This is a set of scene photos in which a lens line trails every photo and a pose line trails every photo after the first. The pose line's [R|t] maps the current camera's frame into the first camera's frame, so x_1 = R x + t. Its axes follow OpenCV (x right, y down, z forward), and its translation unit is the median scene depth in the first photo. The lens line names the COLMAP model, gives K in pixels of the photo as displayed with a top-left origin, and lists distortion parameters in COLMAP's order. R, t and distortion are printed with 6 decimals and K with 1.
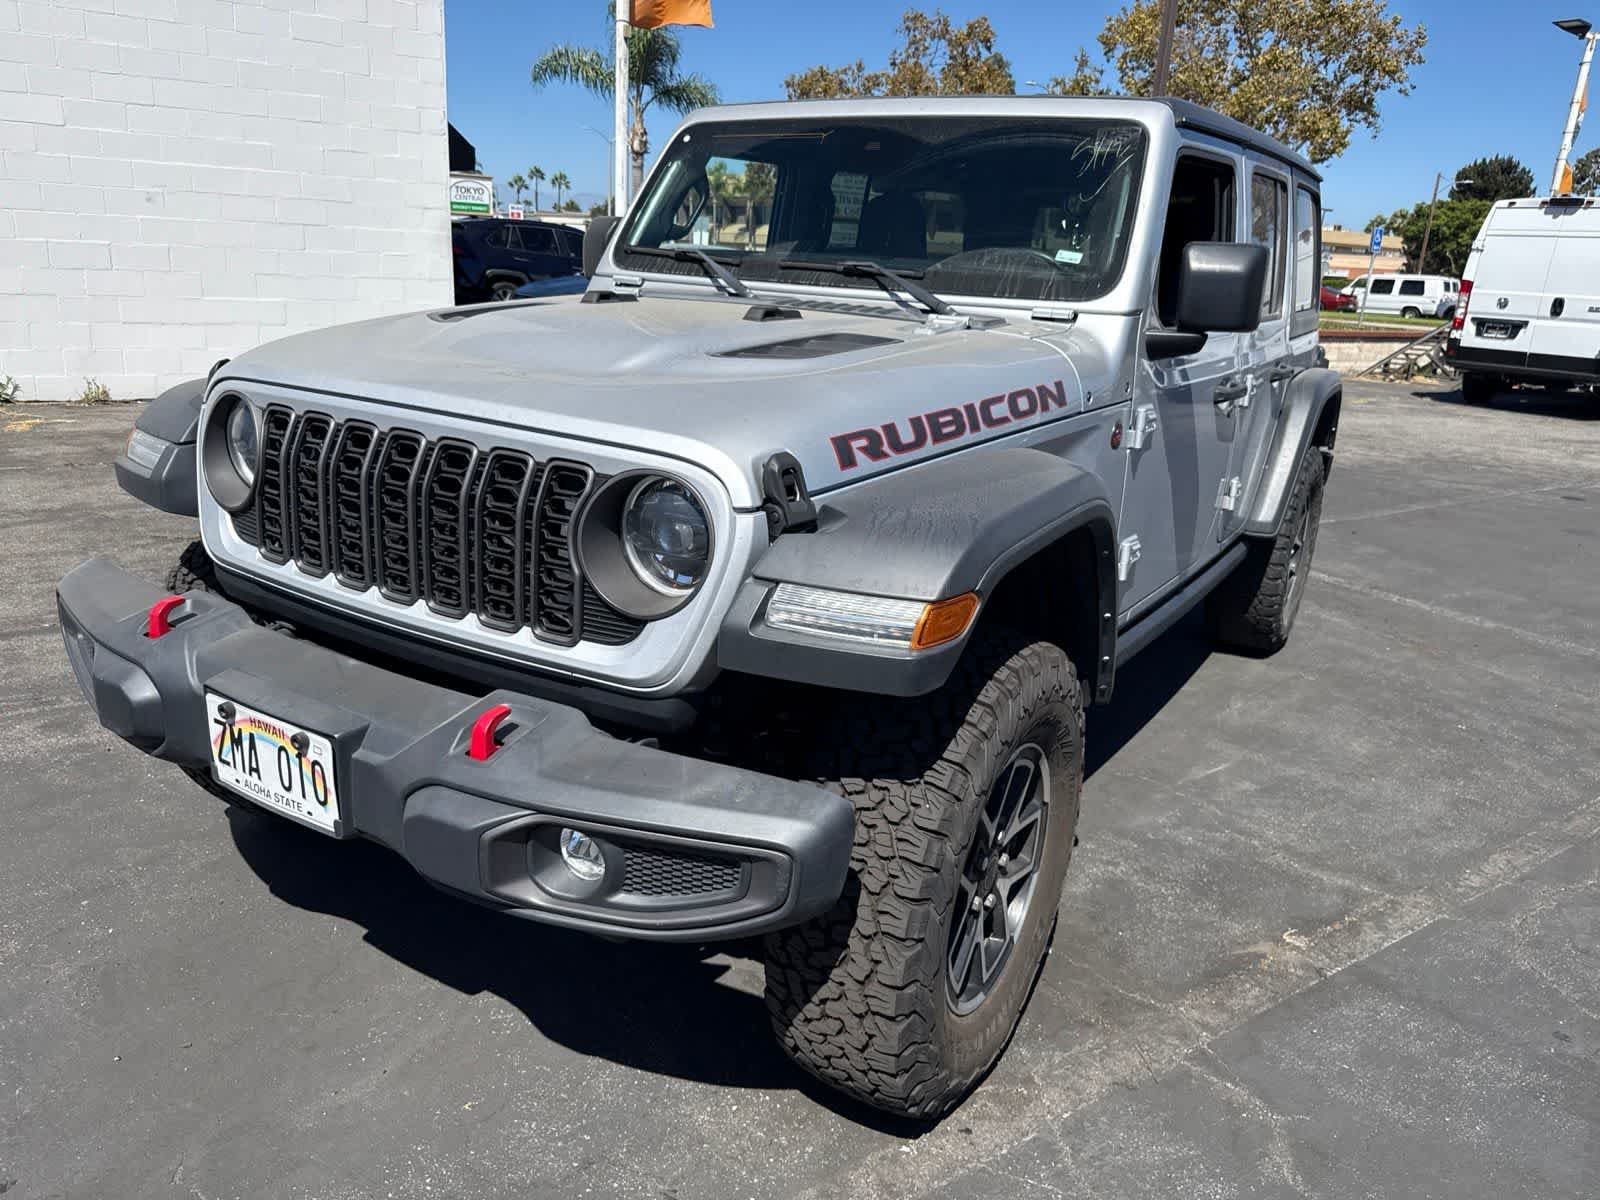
lens RADIAL K [[1135.3, 0, 805.7], [0, 1135.3, 589.6], [0, 0, 1]] dist [0.042360, -0.049272]
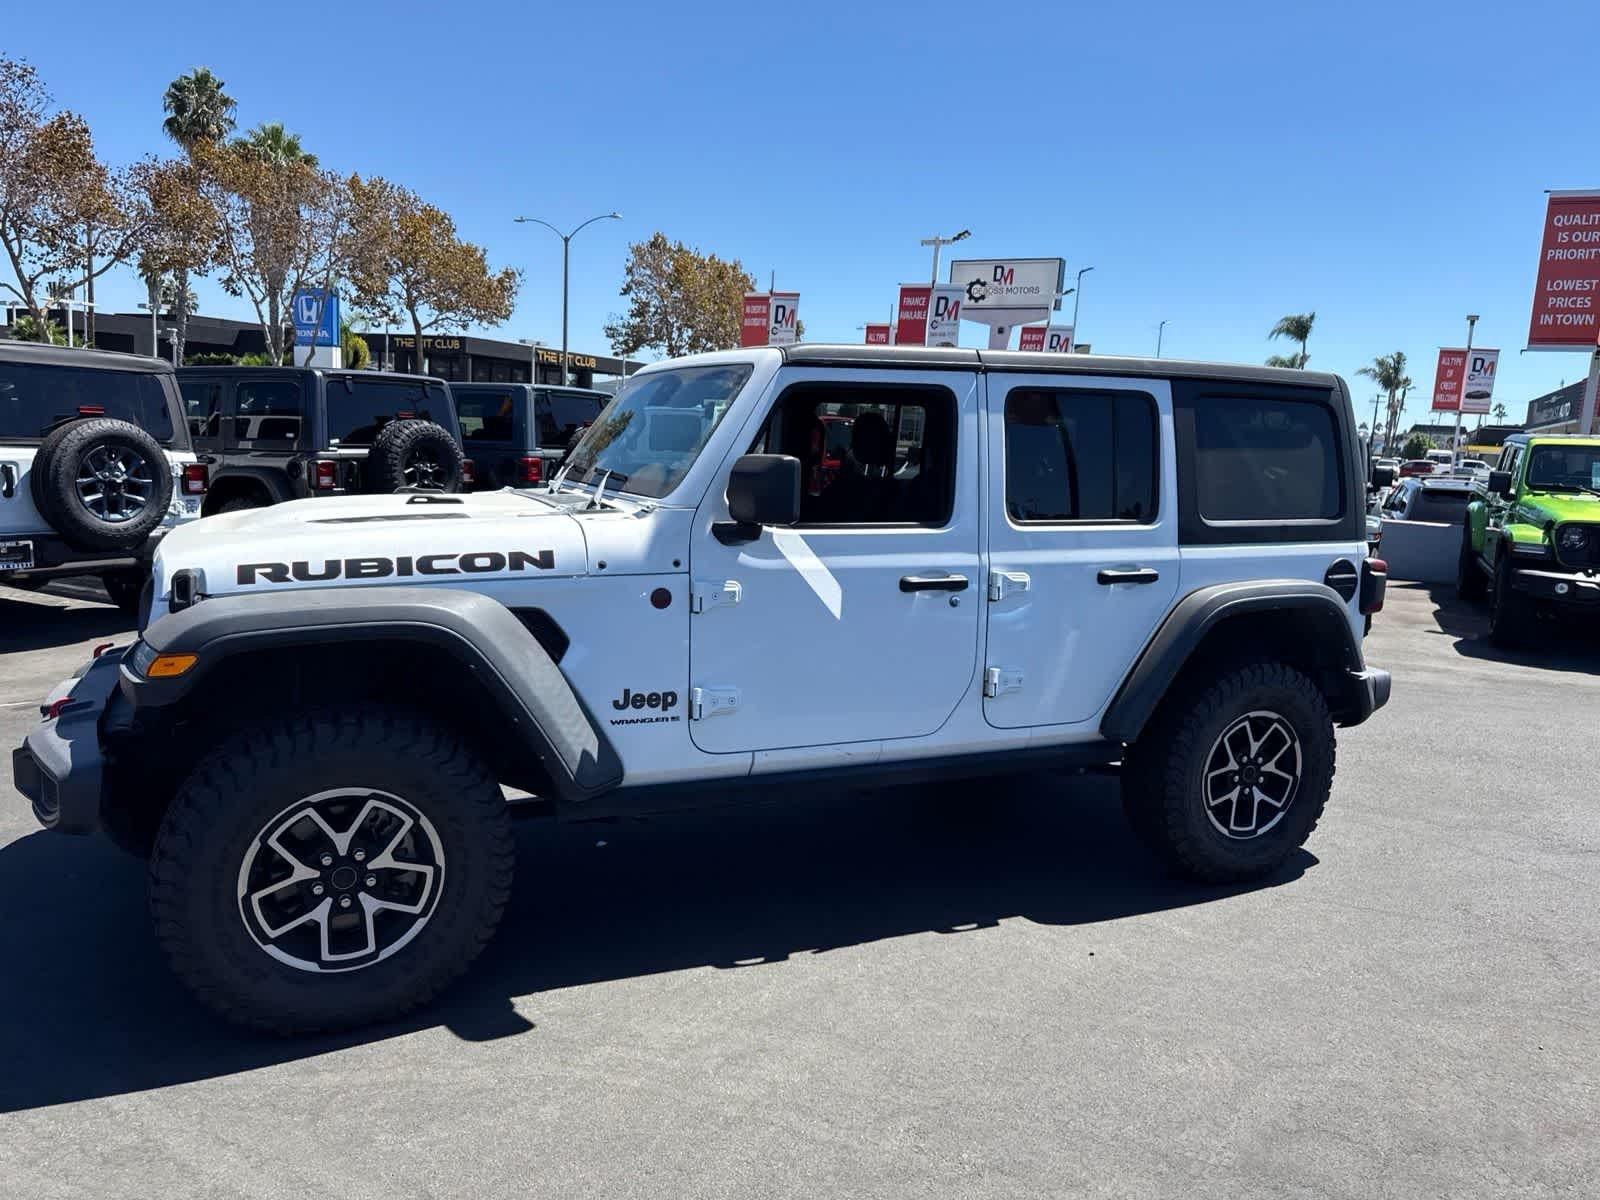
lens RADIAL K [[1128.6, 0, 811.0], [0, 1128.6, 599.3], [0, 0, 1]] dist [0.051539, -0.055451]
pose [[0.834150, 0.057073, -0.548577, 1.509365], [-0.152884, 0.979582, -0.130557, 0.004674], [0.529925, 0.192773, 0.825844, 0.065441]]
